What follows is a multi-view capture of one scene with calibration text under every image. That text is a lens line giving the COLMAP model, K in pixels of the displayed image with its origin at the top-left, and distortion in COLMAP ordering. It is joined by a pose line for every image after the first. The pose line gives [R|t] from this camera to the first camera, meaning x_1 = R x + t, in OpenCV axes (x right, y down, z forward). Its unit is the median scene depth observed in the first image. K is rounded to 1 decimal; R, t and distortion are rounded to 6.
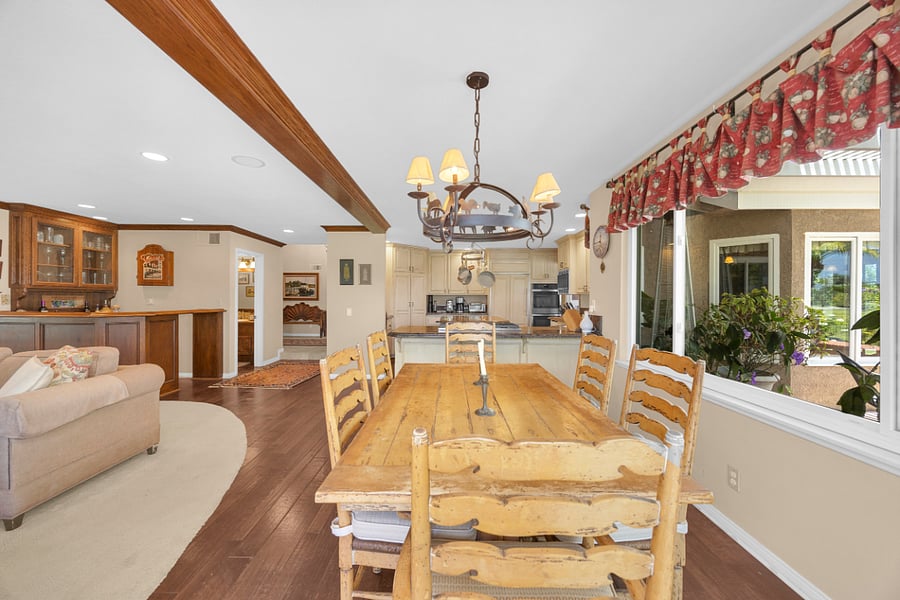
lens RADIAL K [[342.6, 0, 448.4], [0, 342.6, 297.6], [0, 0, 1]] dist [-0.001550, -0.000058]
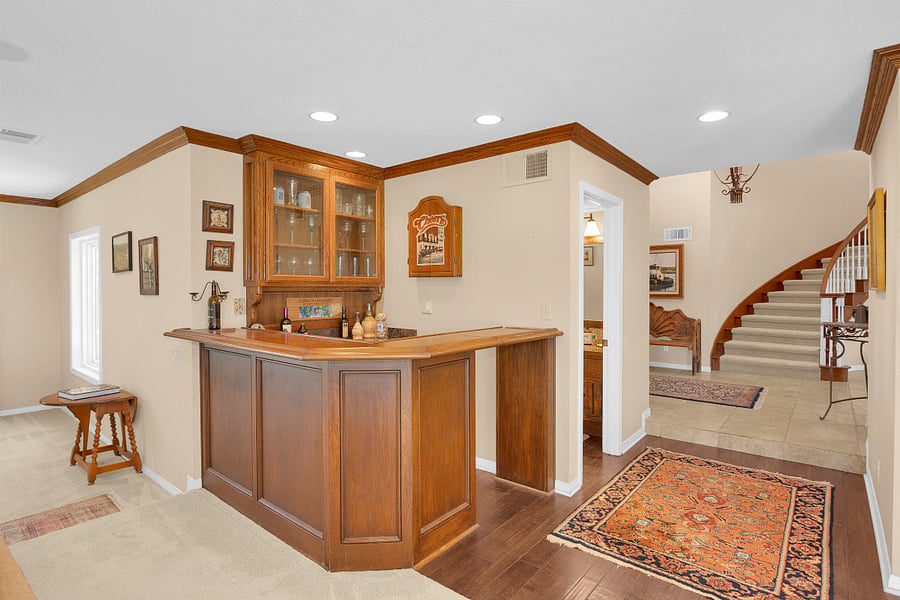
lens RADIAL K [[472.7, 0, 450.0], [0, 472.7, 300.0], [0, 0, 1]] dist [-0.003009, -0.000437]
pose [[0.771739, 0.011131, -0.635842, -0.394115], [0.006375, 0.999661, 0.025237, -0.018853], [0.635908, -0.023530, 0.771406, 0.475486]]
